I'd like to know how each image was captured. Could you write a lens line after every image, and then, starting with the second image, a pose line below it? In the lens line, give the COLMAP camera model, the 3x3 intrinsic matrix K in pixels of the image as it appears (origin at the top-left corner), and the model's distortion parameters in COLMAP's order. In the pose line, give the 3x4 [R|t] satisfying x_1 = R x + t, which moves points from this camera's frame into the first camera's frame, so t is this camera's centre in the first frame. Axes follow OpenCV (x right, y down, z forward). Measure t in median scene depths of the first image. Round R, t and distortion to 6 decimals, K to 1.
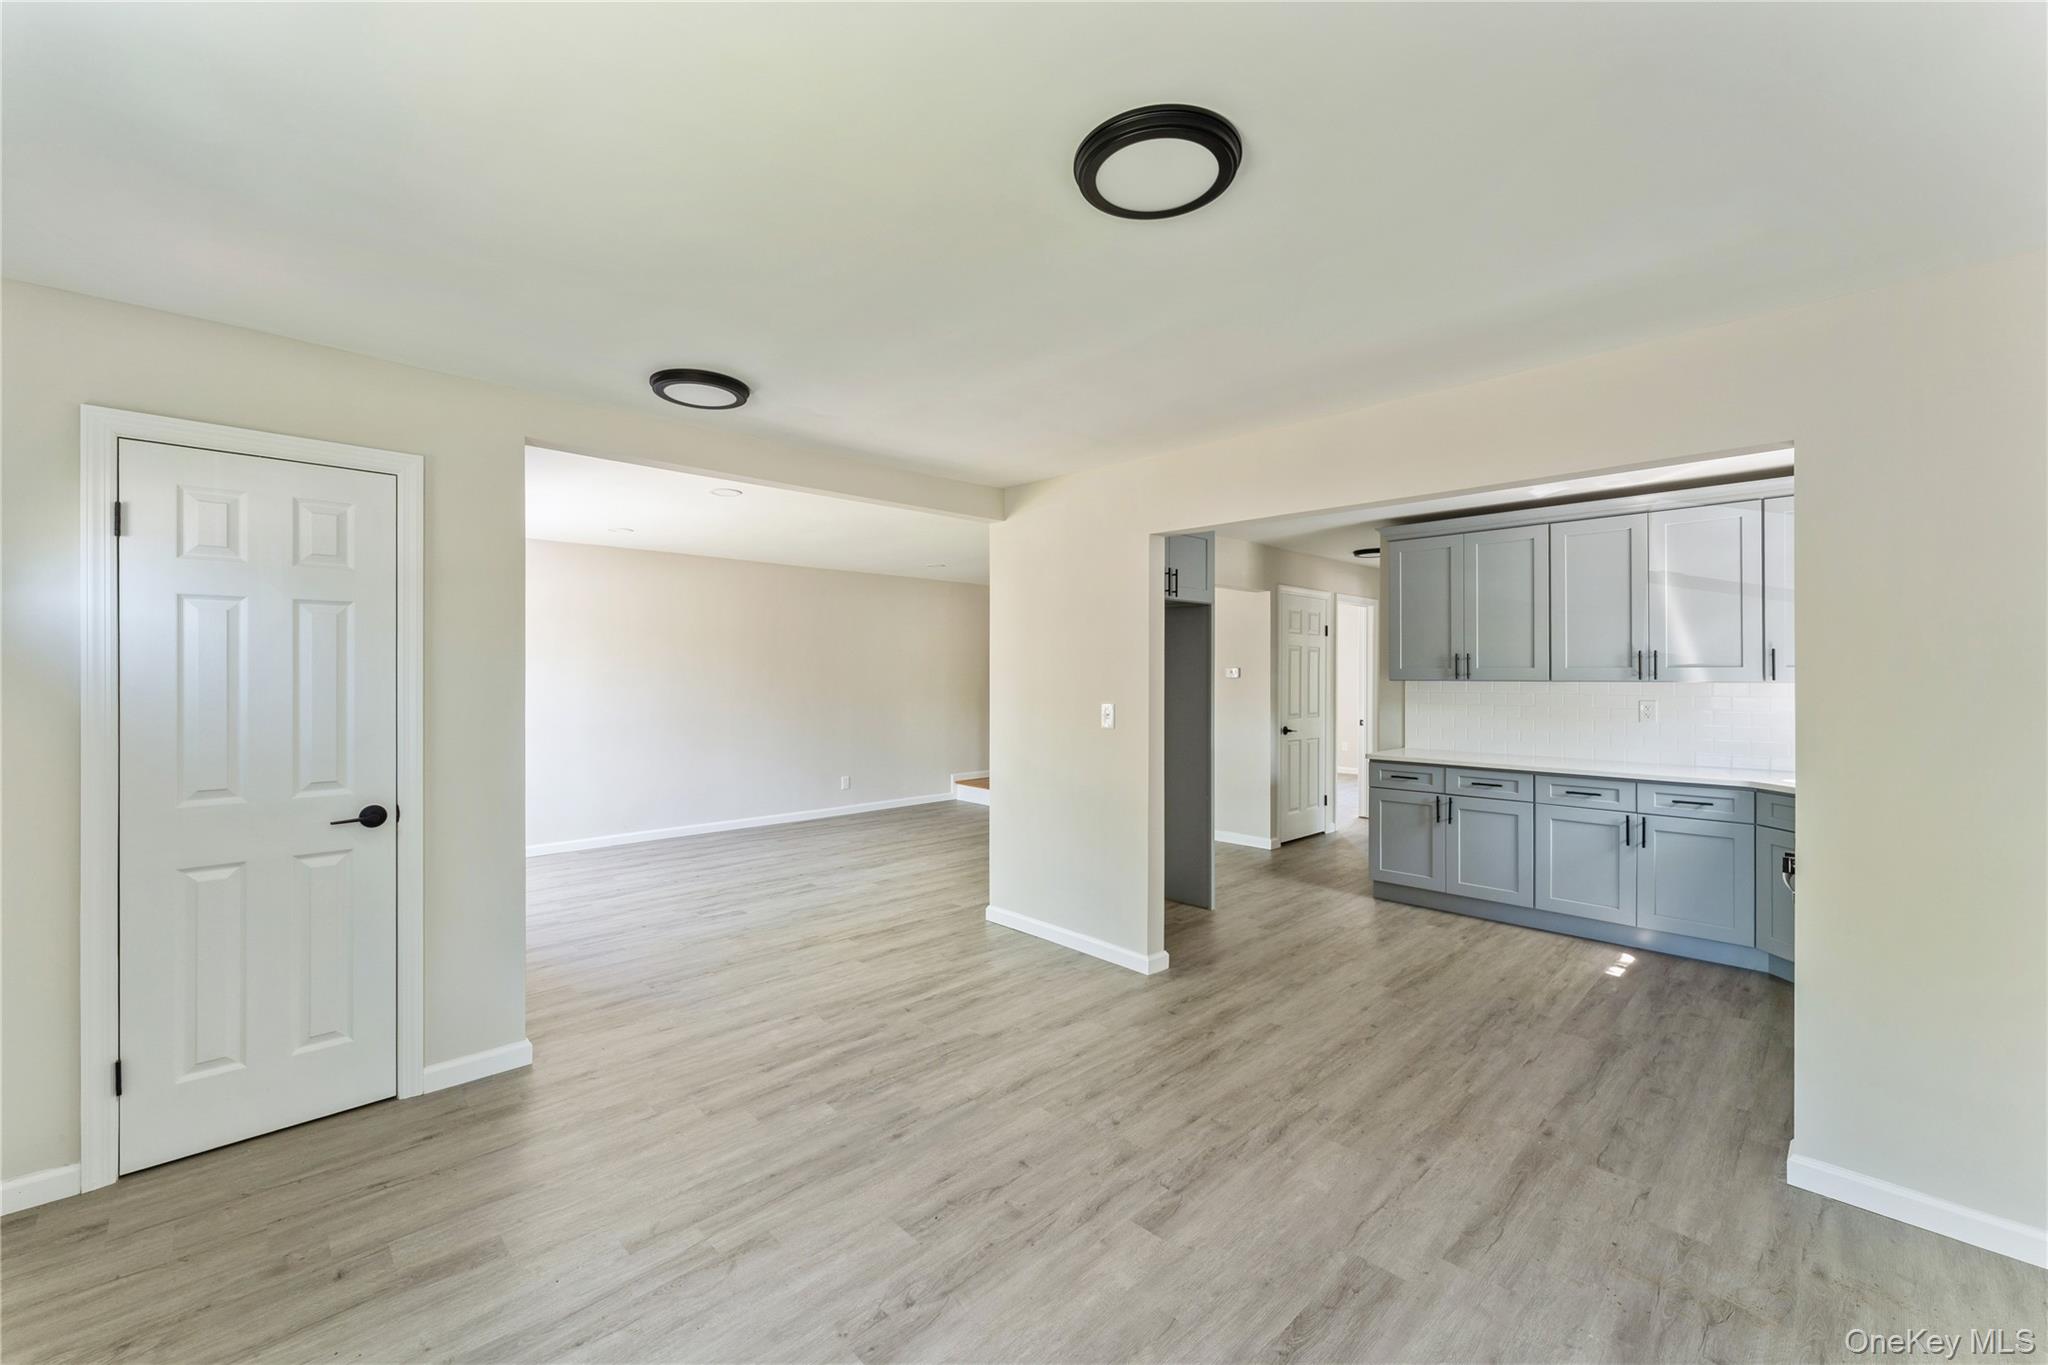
lens RADIAL K [[841.1, 0, 1024.0], [0, 841.1, 682.5], [0, 0, 1]] dist [0.000698, 0.000073]
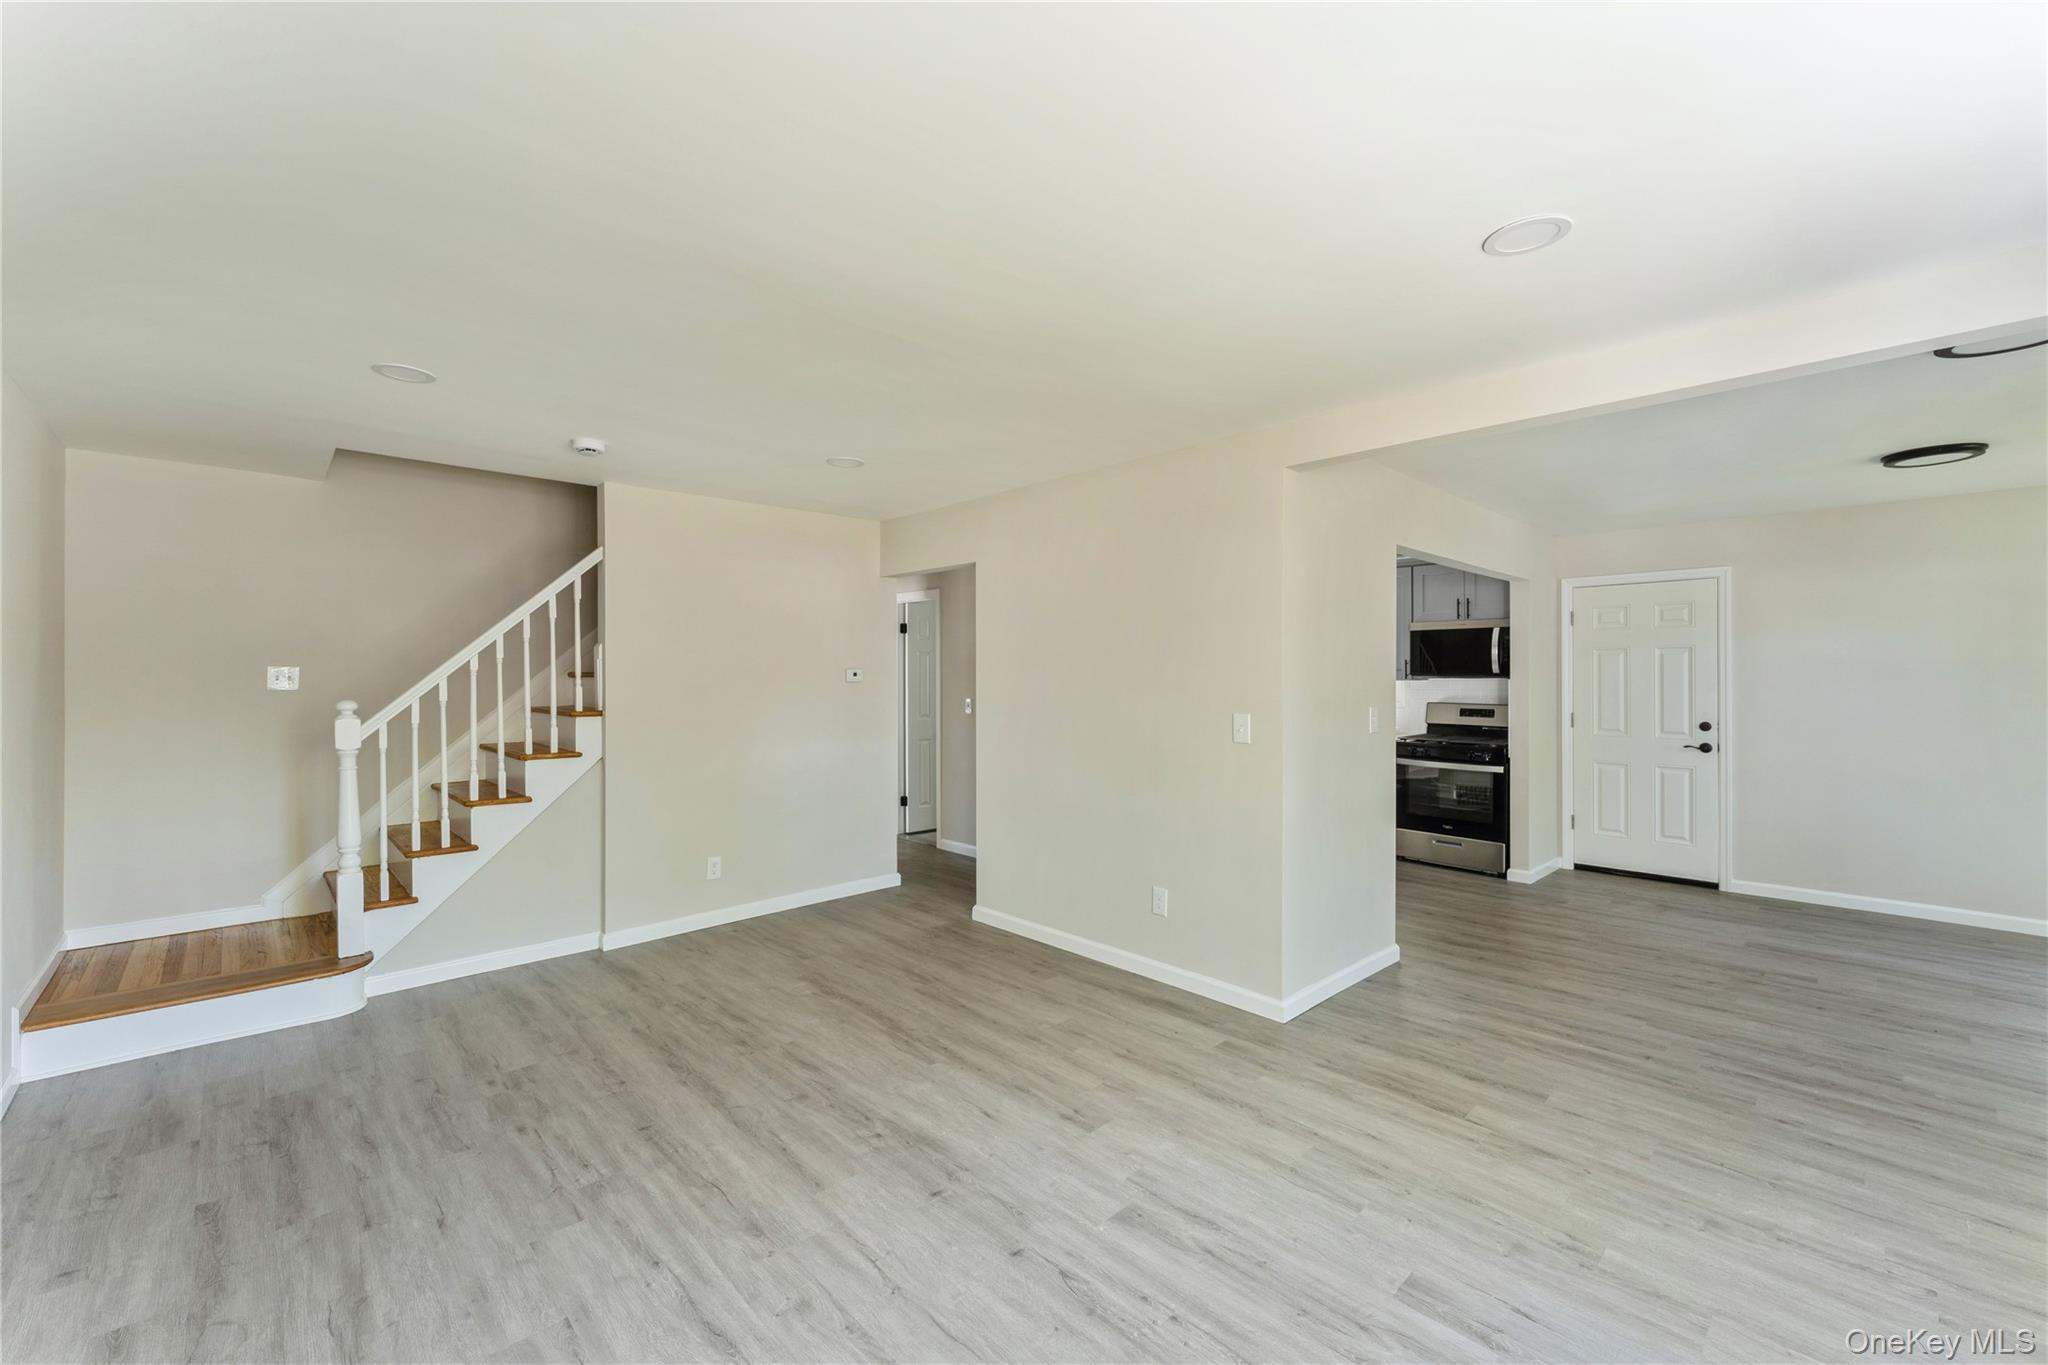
lens RADIAL K [[825.6, 0, 1020.4], [0, 825.6, 678.0], [0, 0, 1]] dist [0.000119, -0.000343]
pose [[0.012506, -0.007939, 0.999890, -1.122673], [0.012522, 0.999891, 0.007782, -0.028632], [-0.999843, 0.012423, 0.012604, 1.823880]]
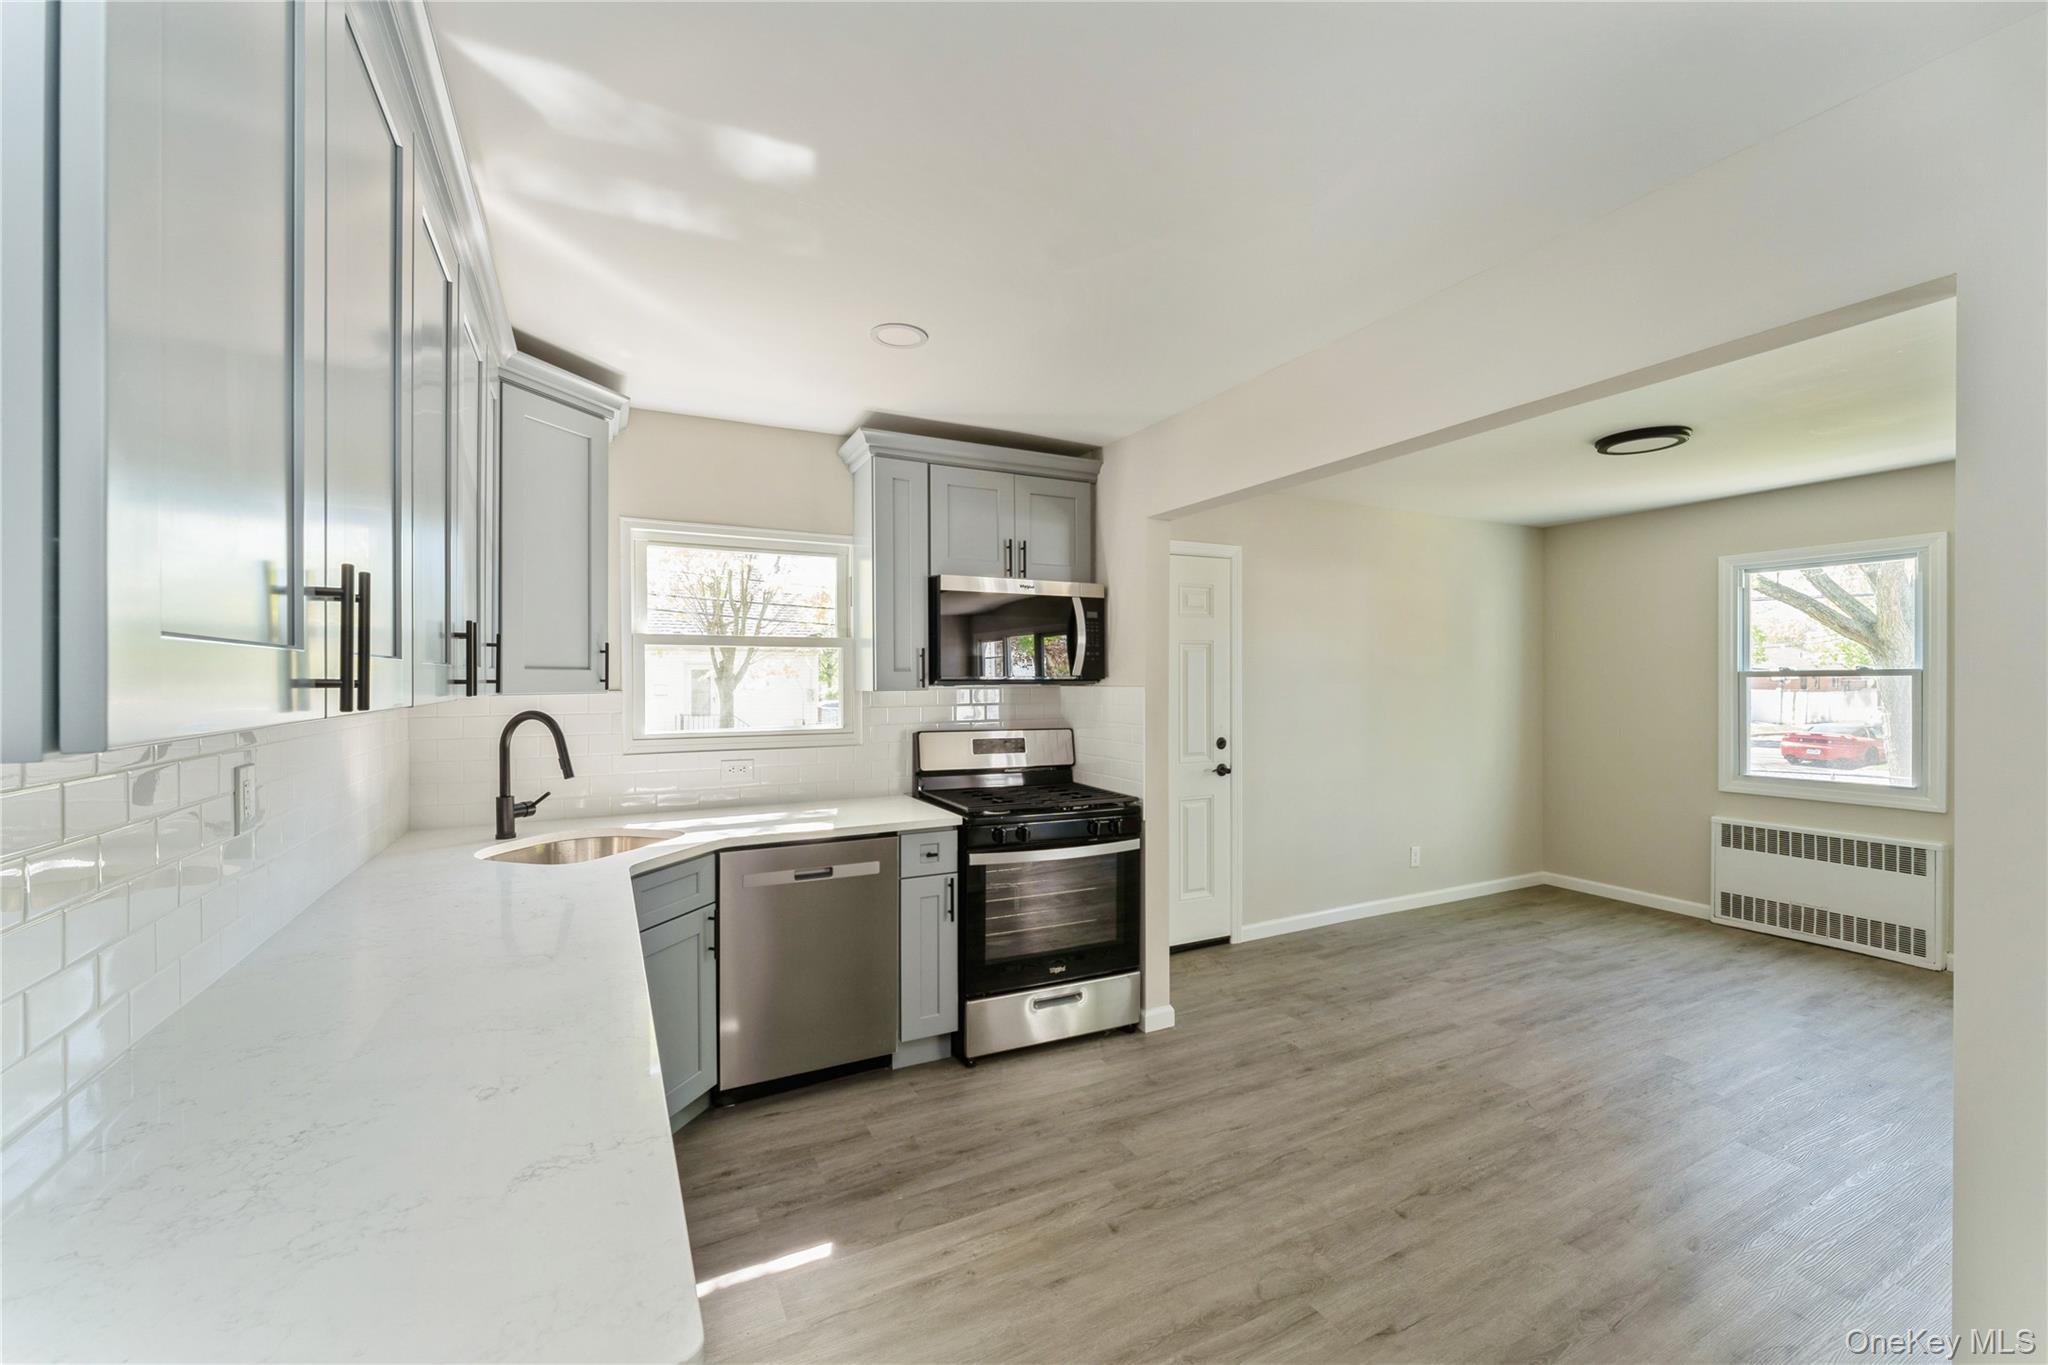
lens RADIAL K [[825.6, 0, 1020.4], [0, 825.6, 678.0], [0, 0, 1]] dist [0.000119, -0.000343]
pose [[-0.954127, -0.000431, 0.299401, 0.545467], [0.003475, 0.999916, 0.012514, -0.023020], [-0.299382, 0.012980, -0.954045, 1.827129]]
